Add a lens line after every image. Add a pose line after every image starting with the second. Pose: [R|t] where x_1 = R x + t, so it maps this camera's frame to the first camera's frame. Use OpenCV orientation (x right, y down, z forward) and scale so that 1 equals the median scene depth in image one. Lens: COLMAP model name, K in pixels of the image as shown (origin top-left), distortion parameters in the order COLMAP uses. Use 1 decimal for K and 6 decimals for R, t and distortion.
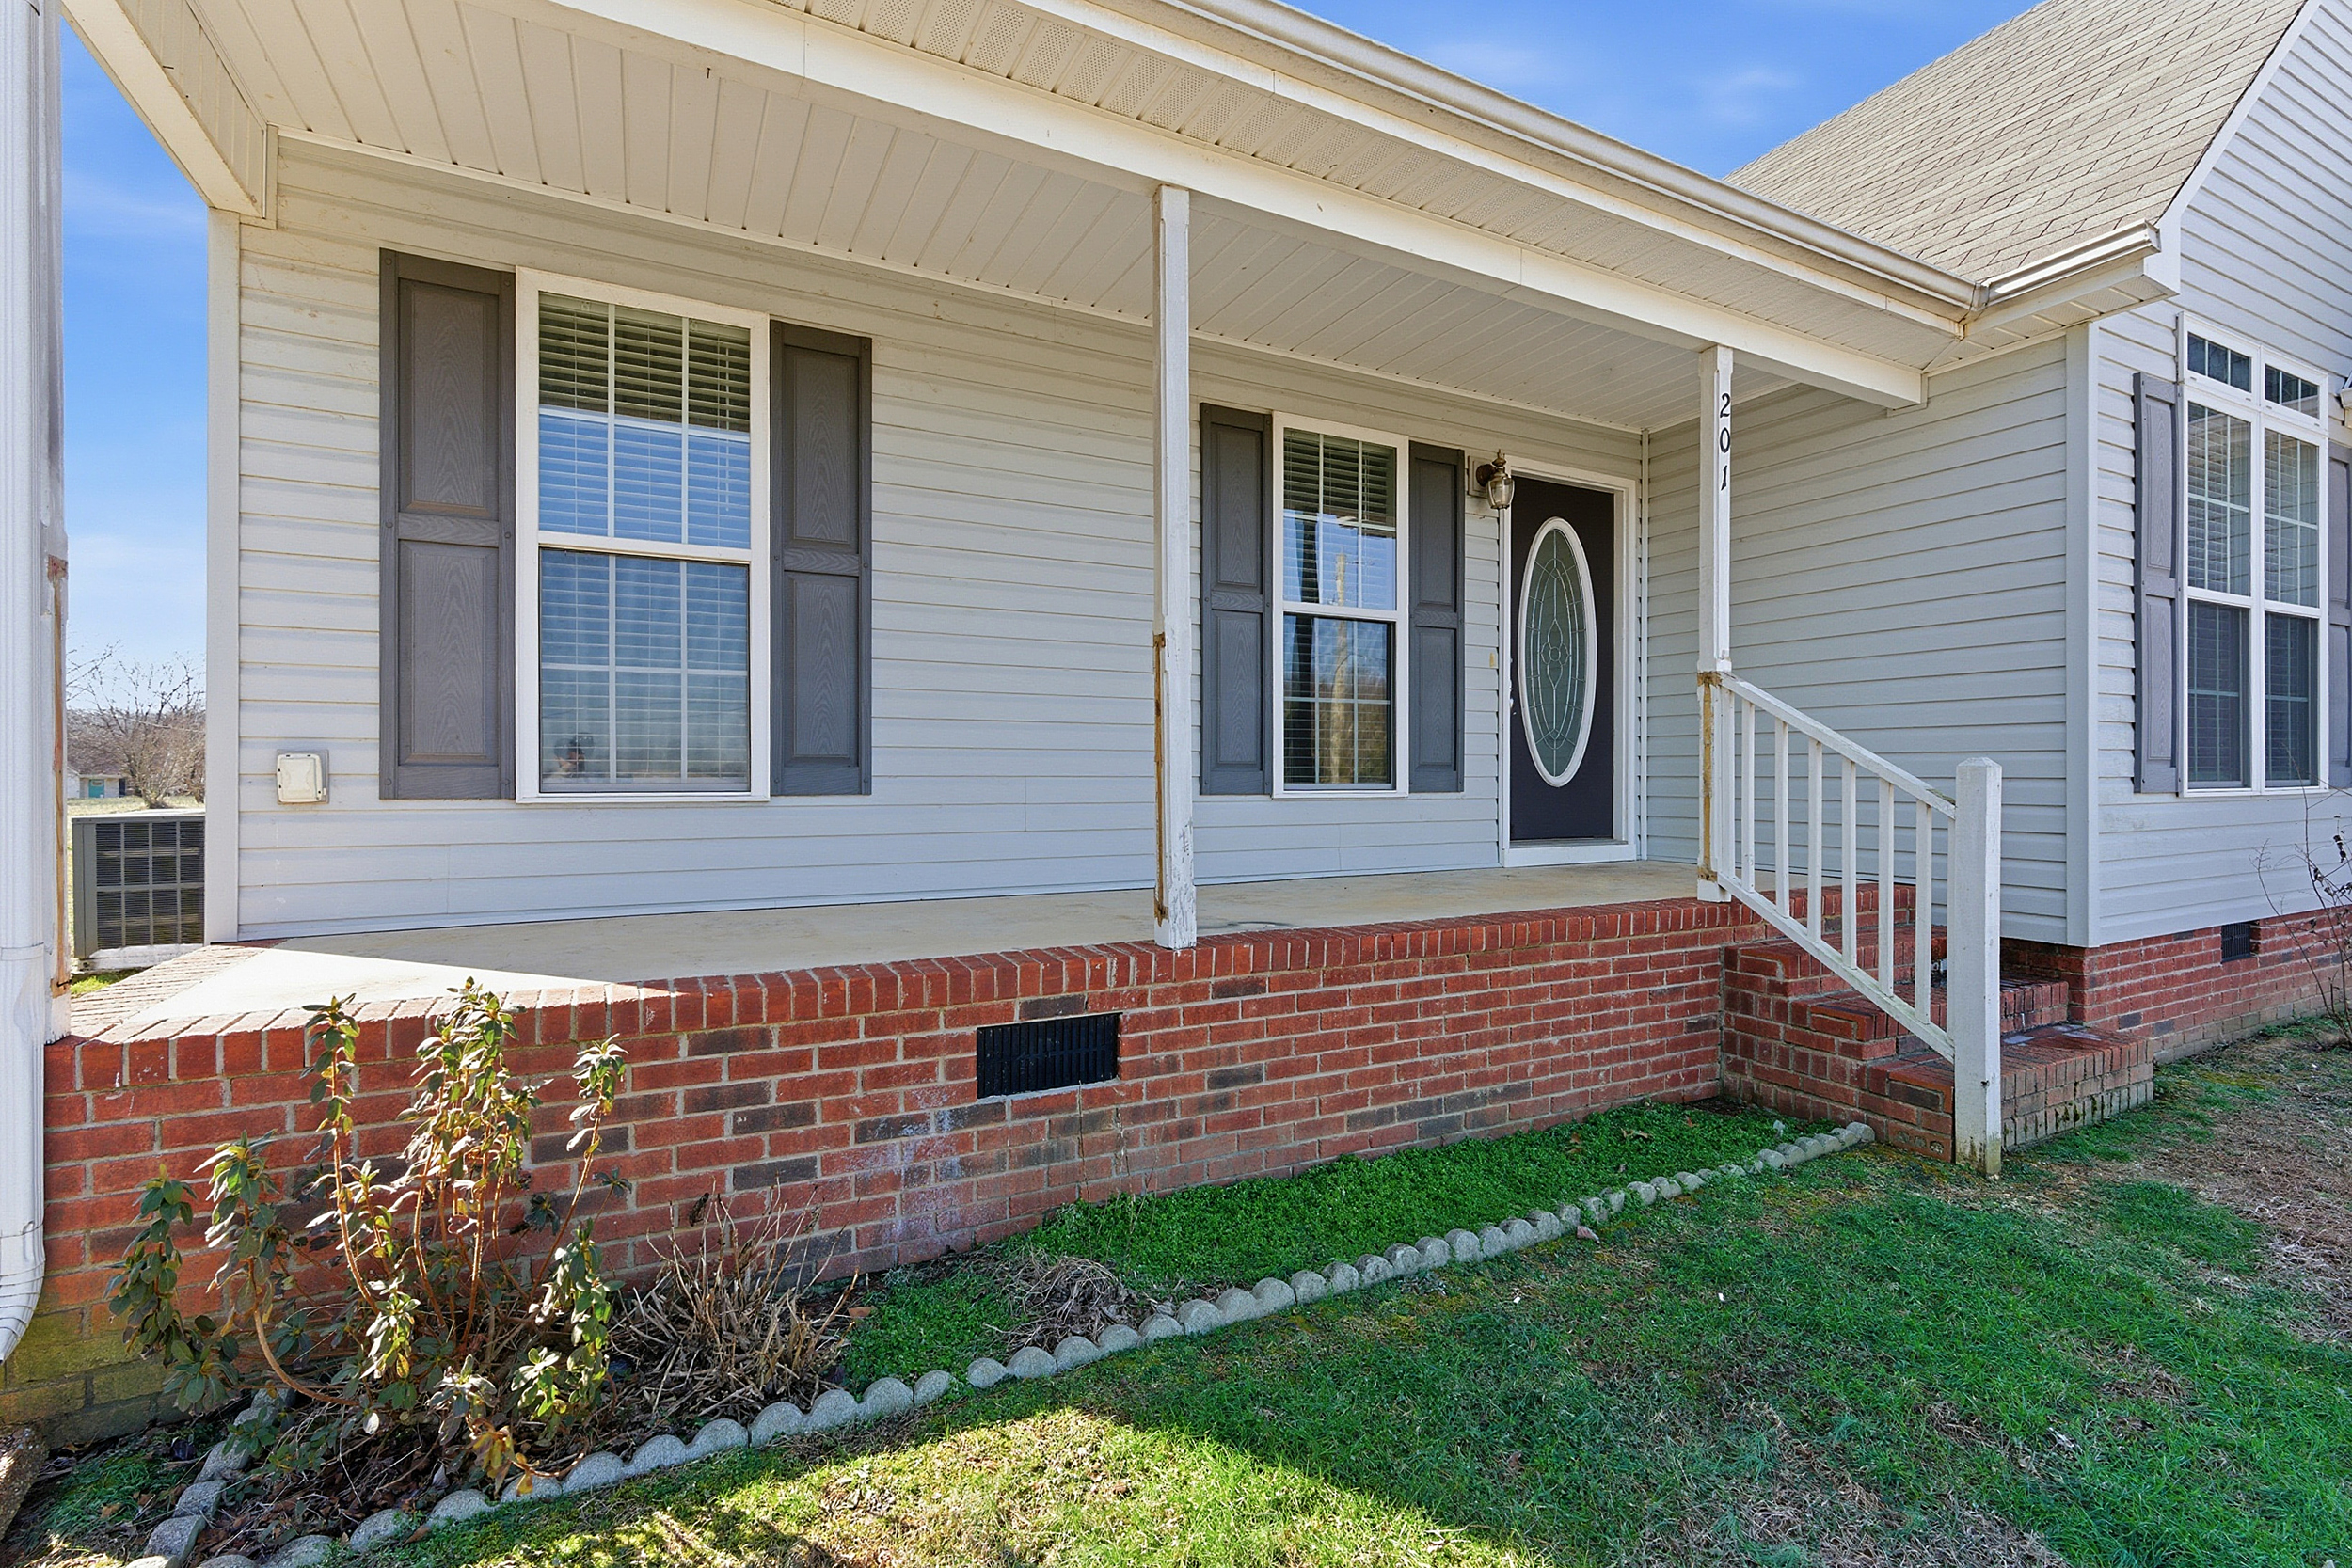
lens RADIAL K [[1082.8, 0, 1180.9], [0, 1082.8, 788.5], [0, 0, 1]] dist [0.002923, 0.002388]
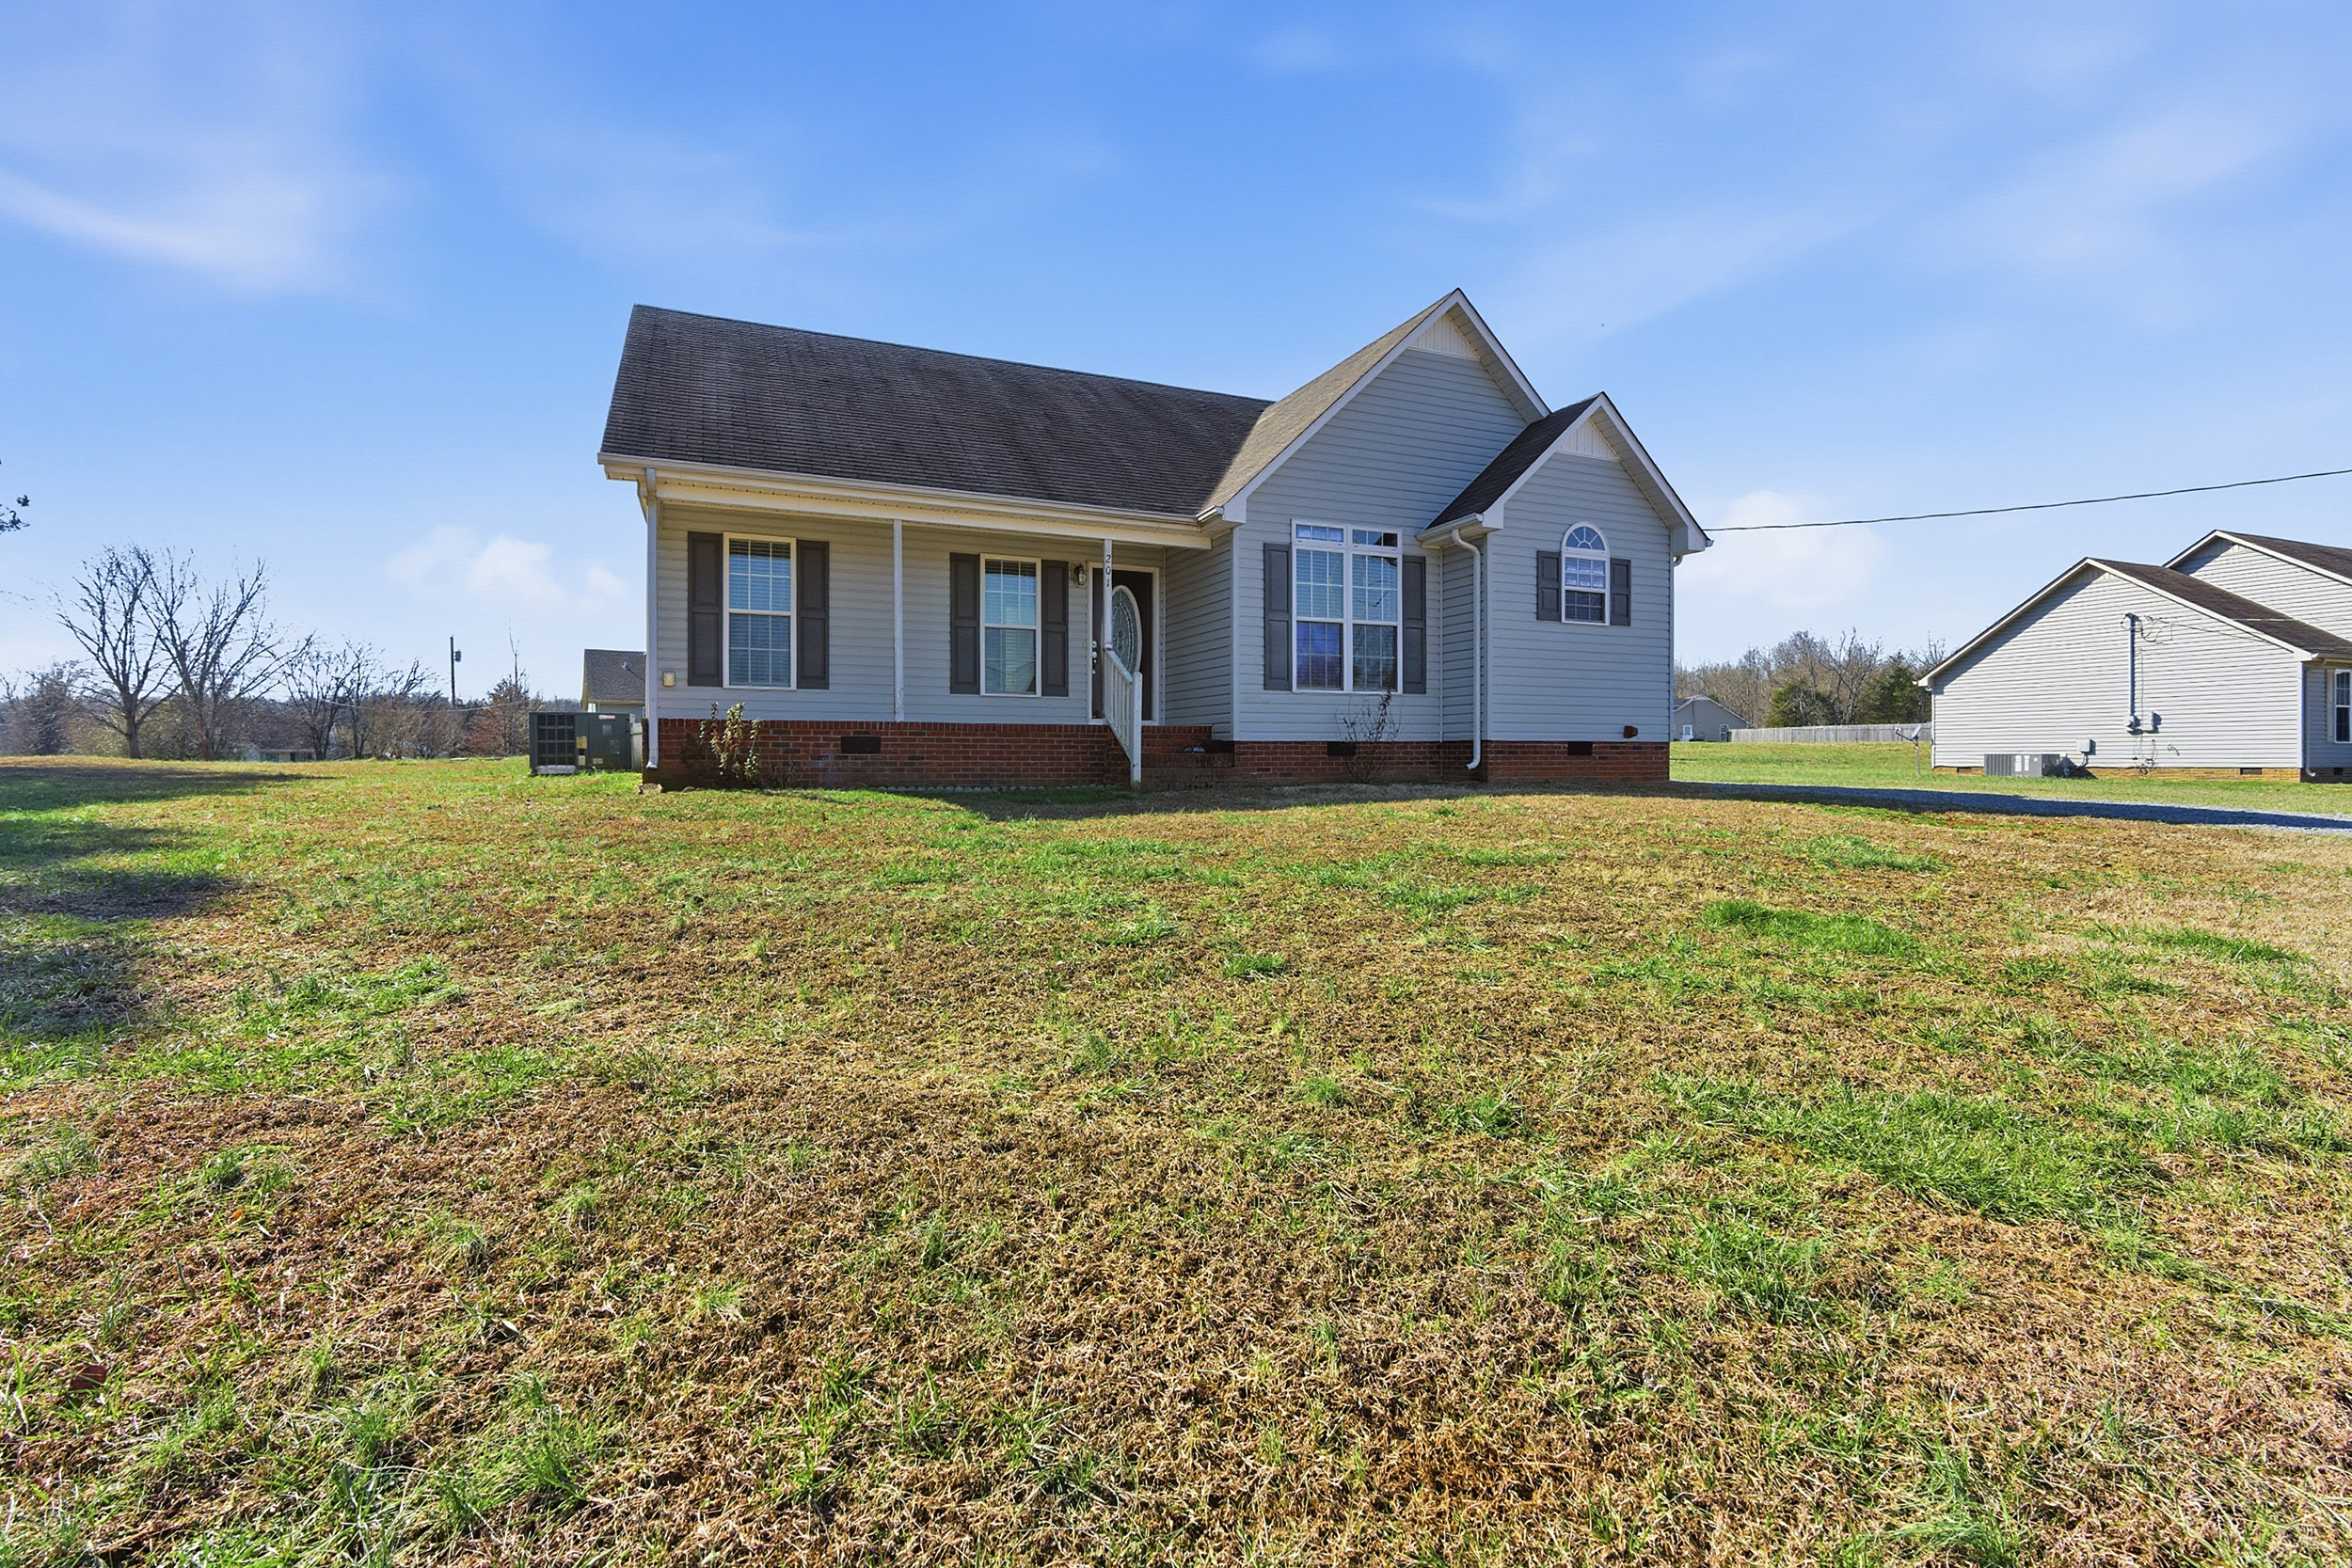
lens RADIAL K [[1082.8, 0, 1173.3], [0, 1082.8, 769.5], [0, 0, 1]] dist [0.002923, 0.002388]
pose [[0.997425, 0.000888, -0.071716, 0.929142], [-0.000944, 0.999999, -0.000738, 0.239979], [0.071715, 0.000804, 0.997425, -2.042973]]
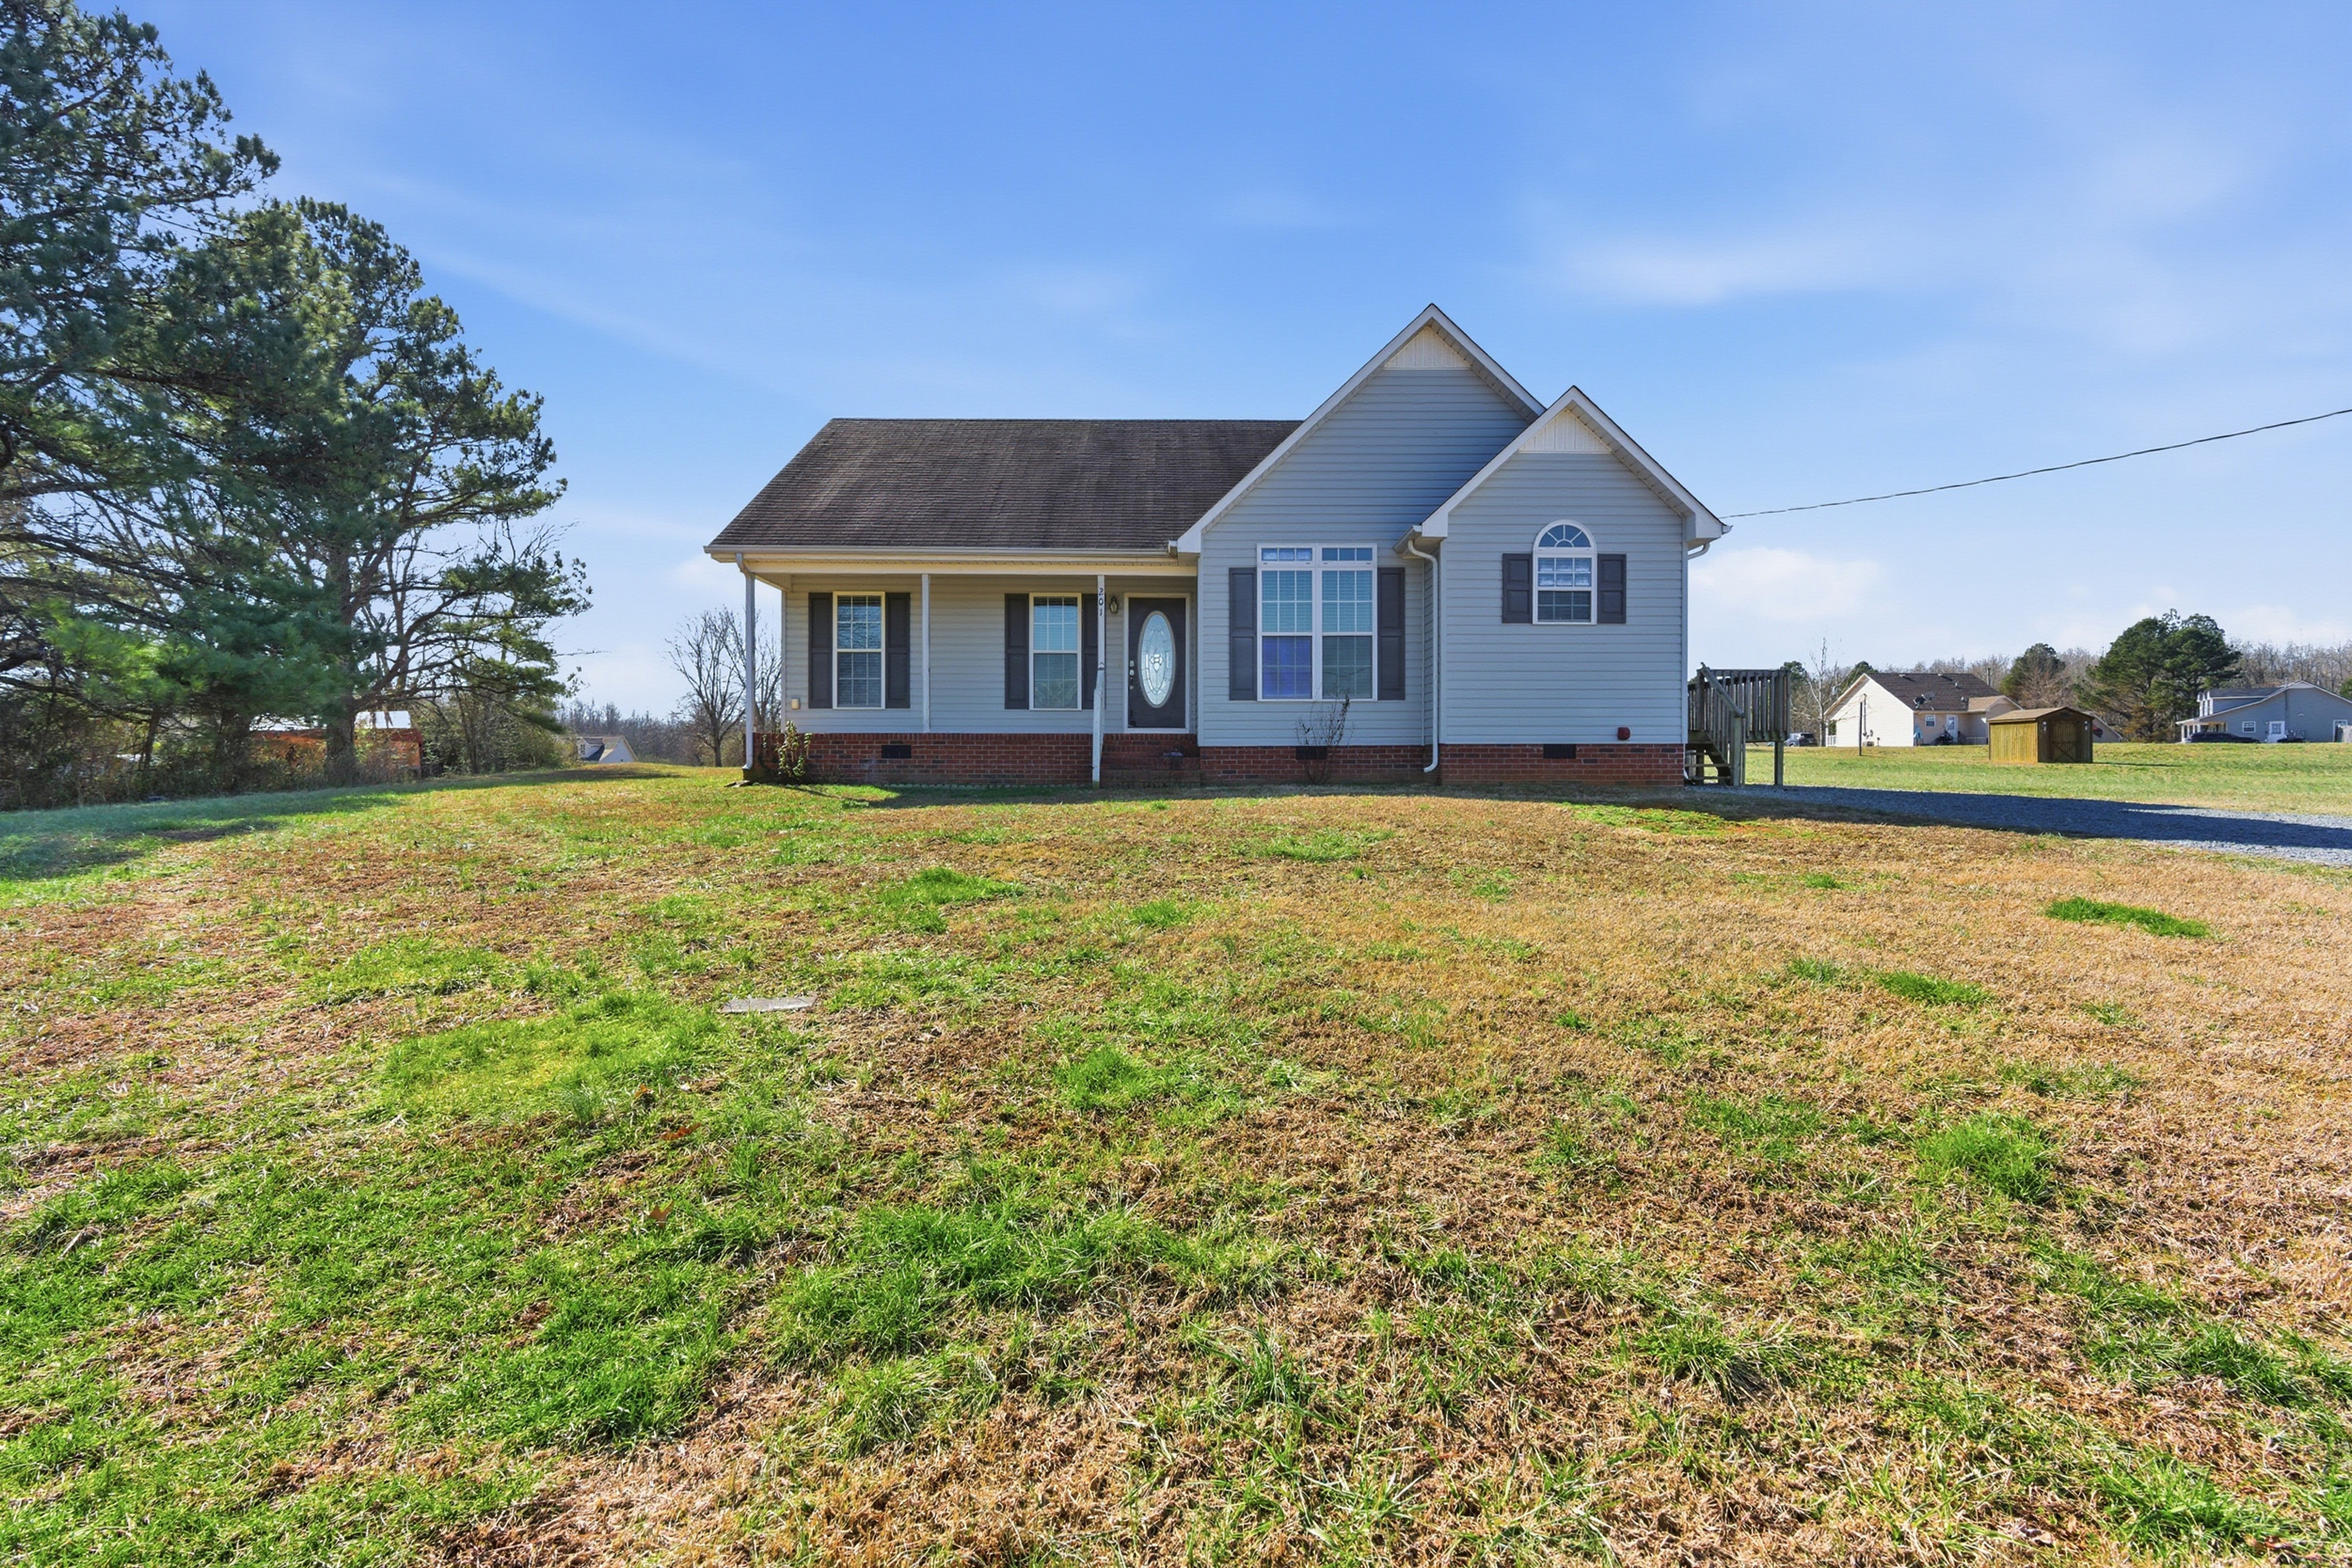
lens RADIAL K [[1082.8, 0, 1190.0], [0, 1082.8, 779.9], [0, 0, 1]] dist [0.002923, 0.002388]
pose [[0.886572, 0.006080, -0.462551, 2.468683], [-0.005308, 0.999982, 0.002971, 0.253895], [0.462560, -0.000179, 0.886588, -2.040694]]
